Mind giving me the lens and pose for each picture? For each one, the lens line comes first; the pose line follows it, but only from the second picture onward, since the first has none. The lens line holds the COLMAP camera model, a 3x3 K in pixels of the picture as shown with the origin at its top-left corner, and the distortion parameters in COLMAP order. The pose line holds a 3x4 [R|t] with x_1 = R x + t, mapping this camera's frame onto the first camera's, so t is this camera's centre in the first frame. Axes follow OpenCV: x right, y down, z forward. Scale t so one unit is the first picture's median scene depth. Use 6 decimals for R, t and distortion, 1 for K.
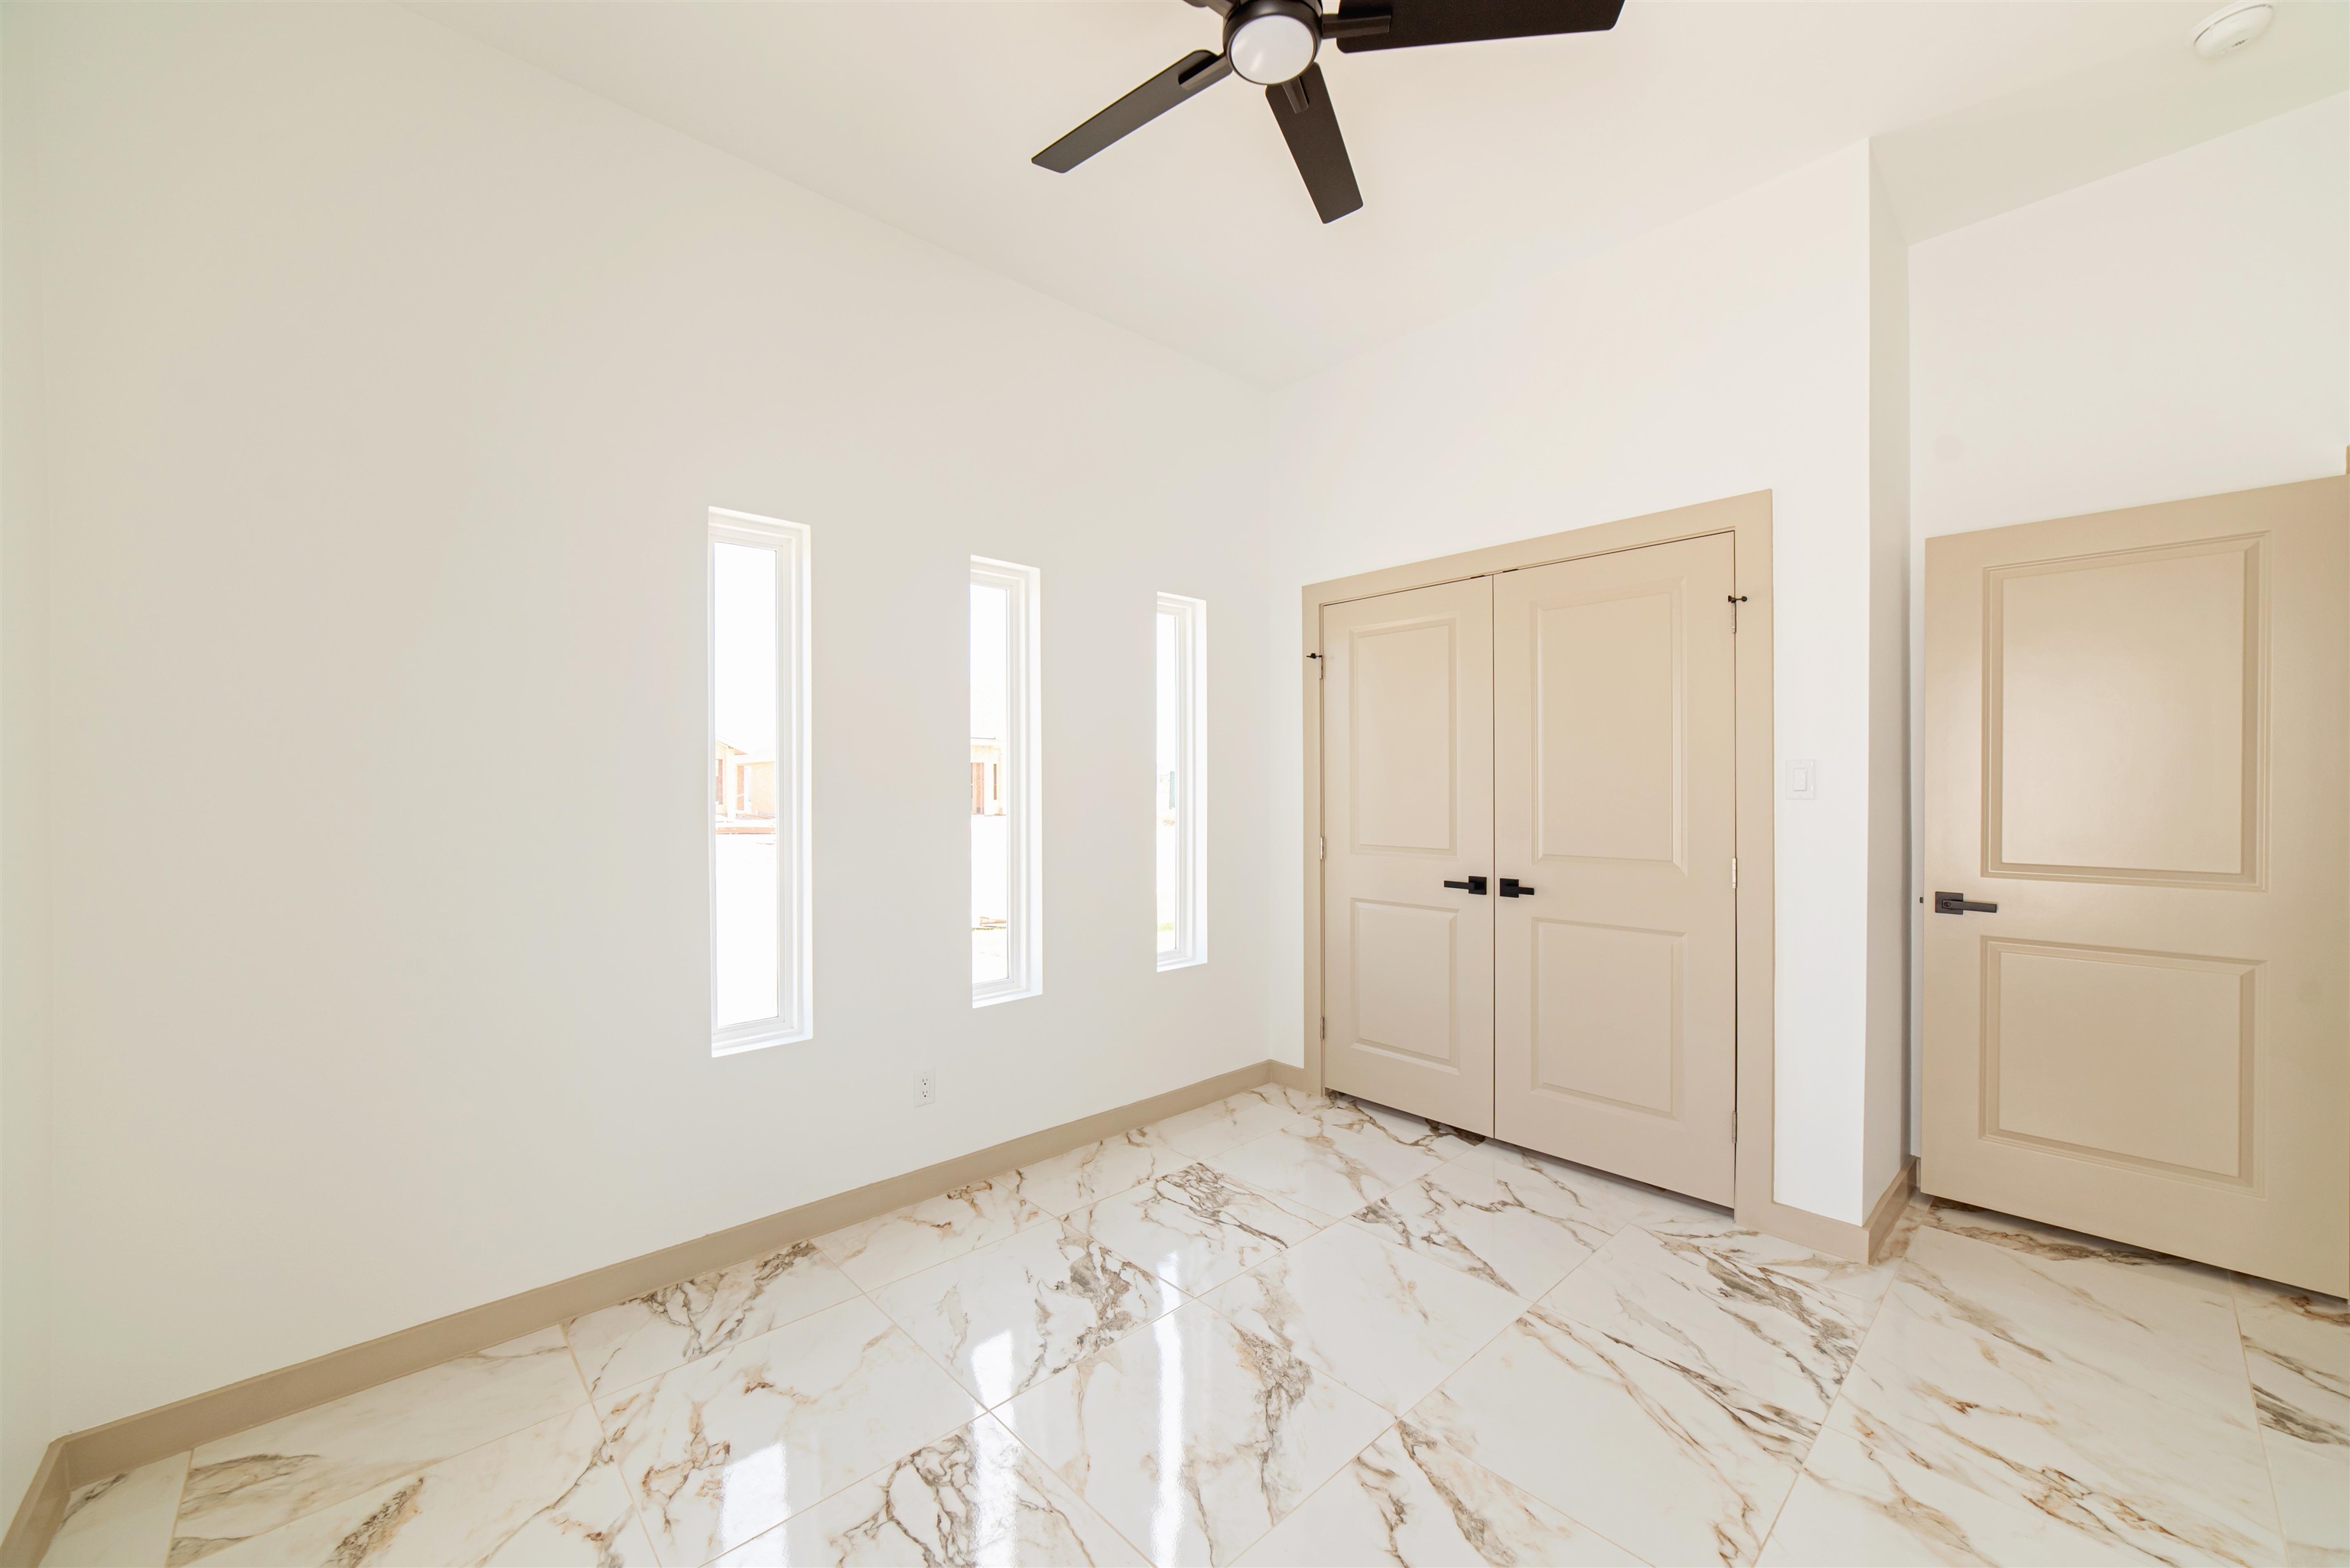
lens RADIAL K [[906.1, 0, 1186.1], [0, 906.1, 788.0], [0, 0, 1]] dist [-0.016331, 0.005293]
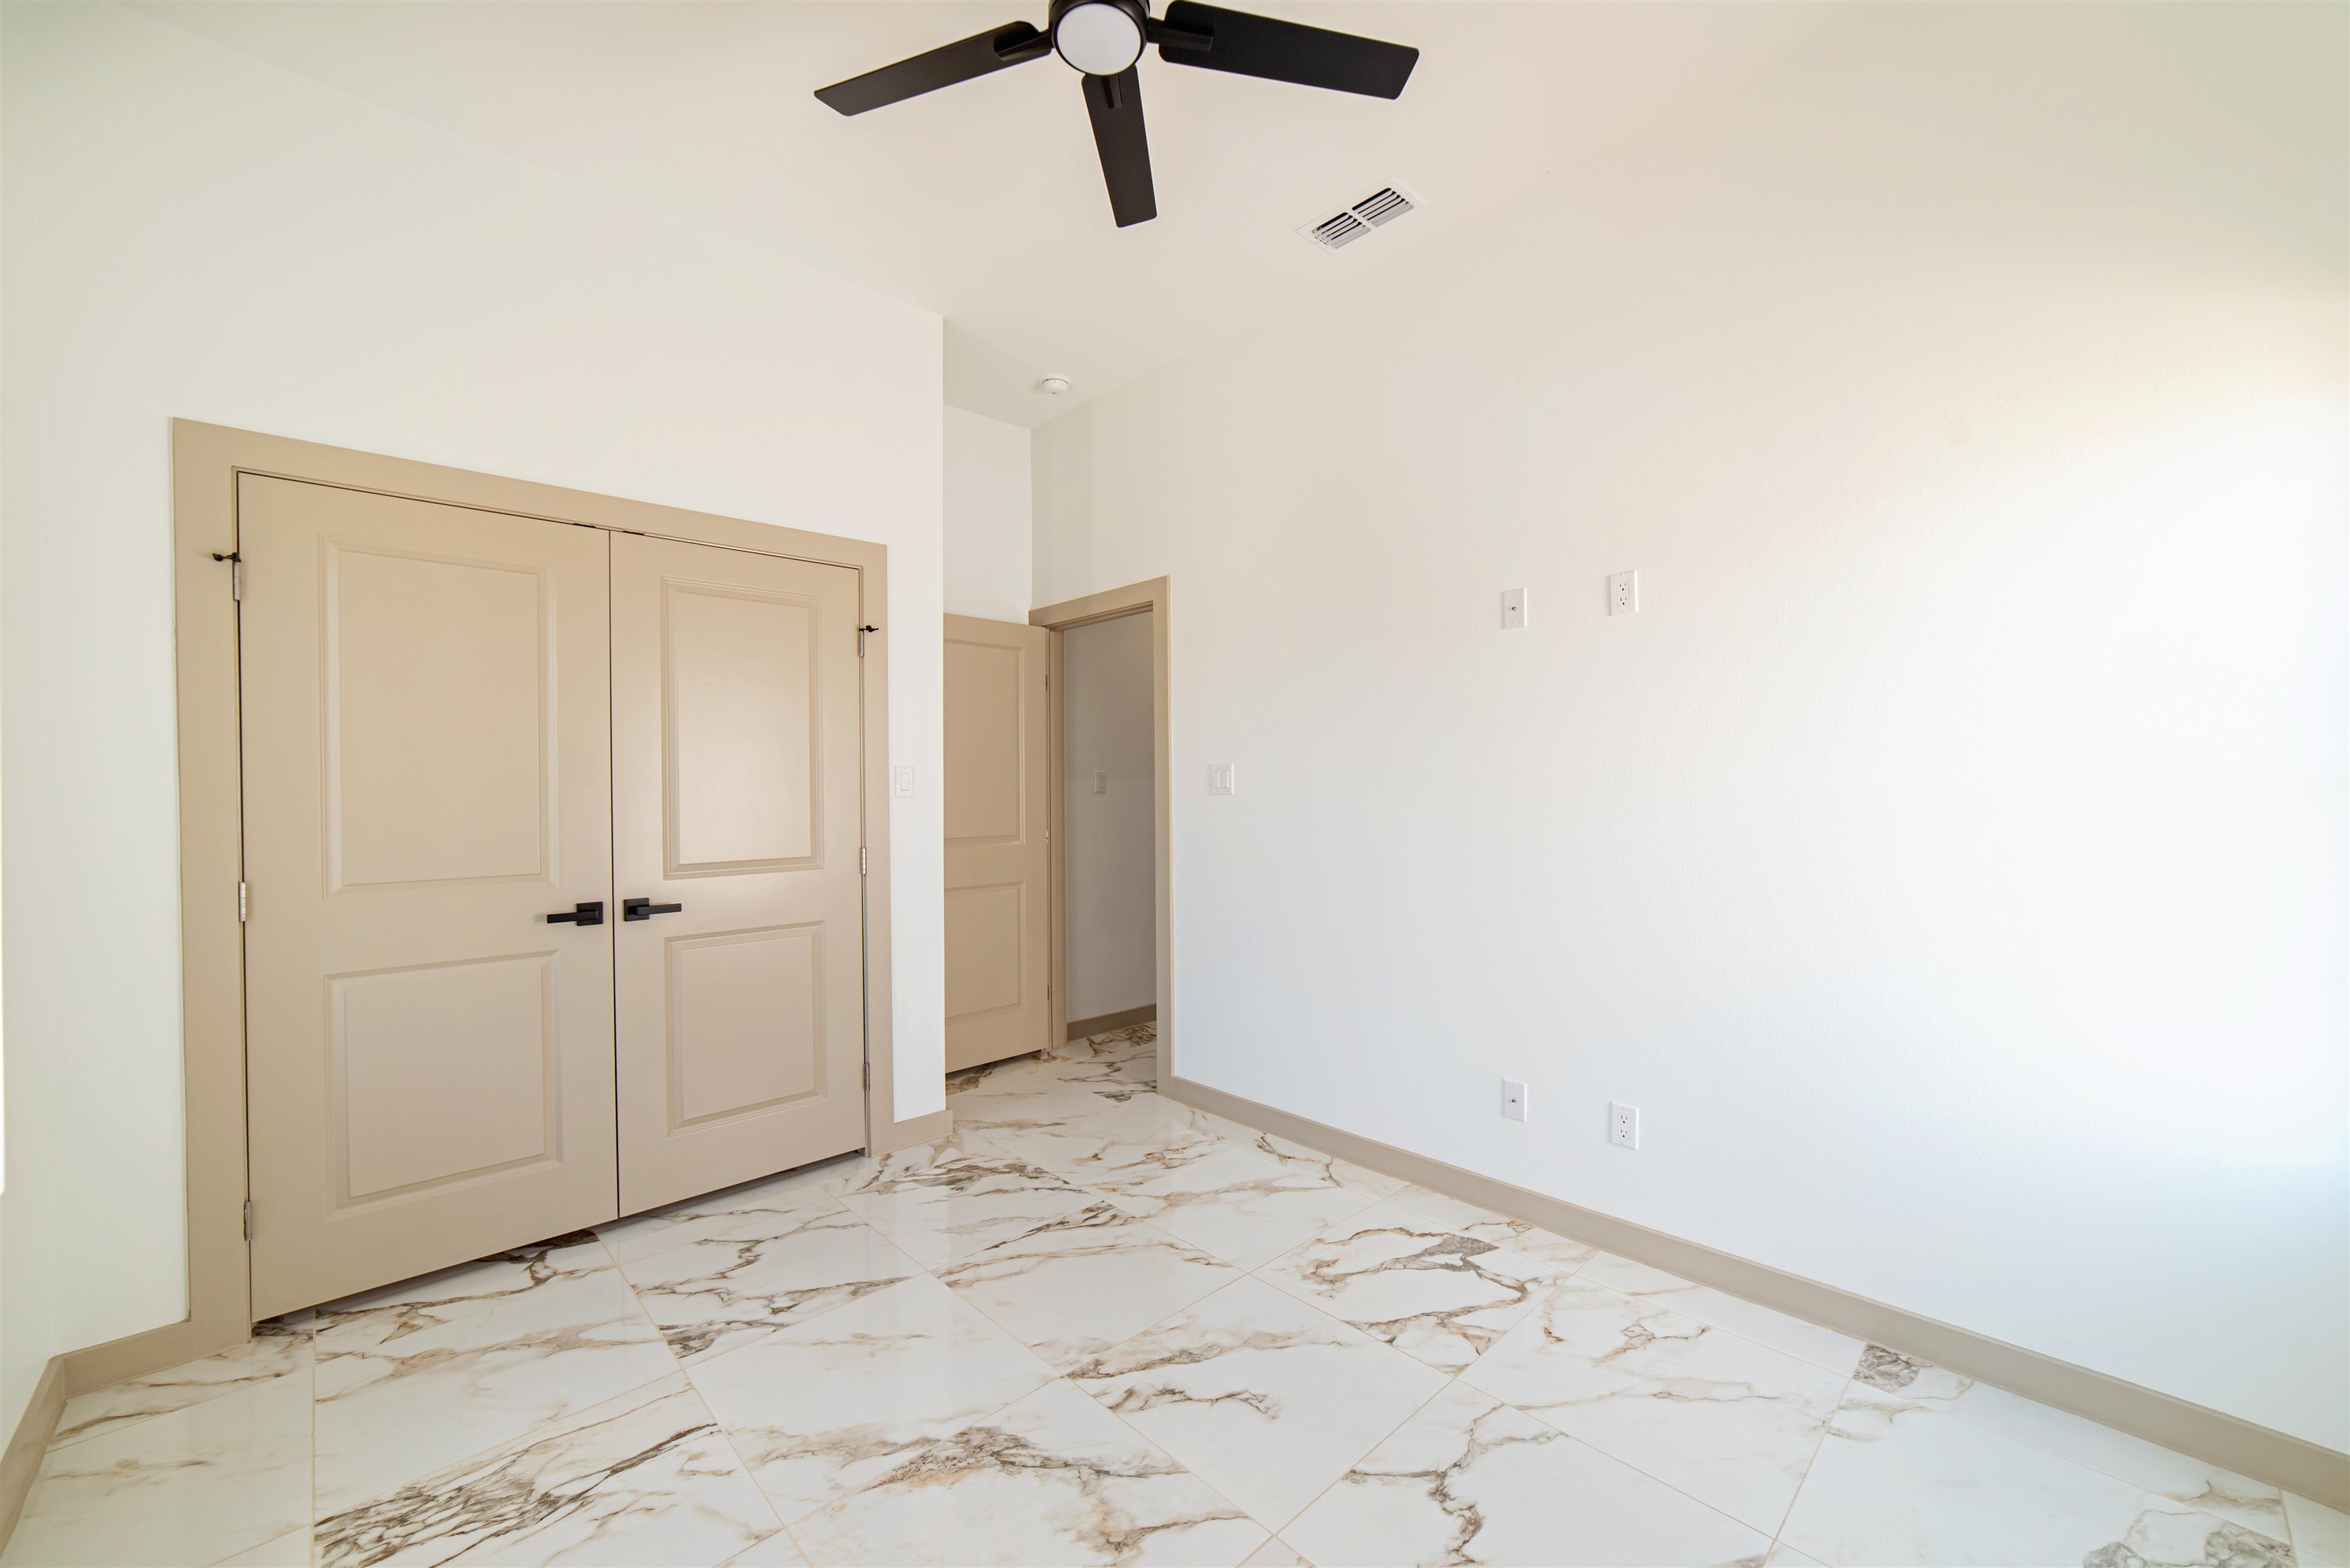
lens RADIAL K [[906.1, 0, 1176.8], [0, 906.1, 787.4], [0, 0, 1]] dist [-0.016331, 0.005293]
pose [[0.000610, 0.000354, 1.000000, -0.602664], [0.008534, 0.999964, -0.000359, 0.000975], [-0.999963, 0.008534, 0.000607, 0.618501]]
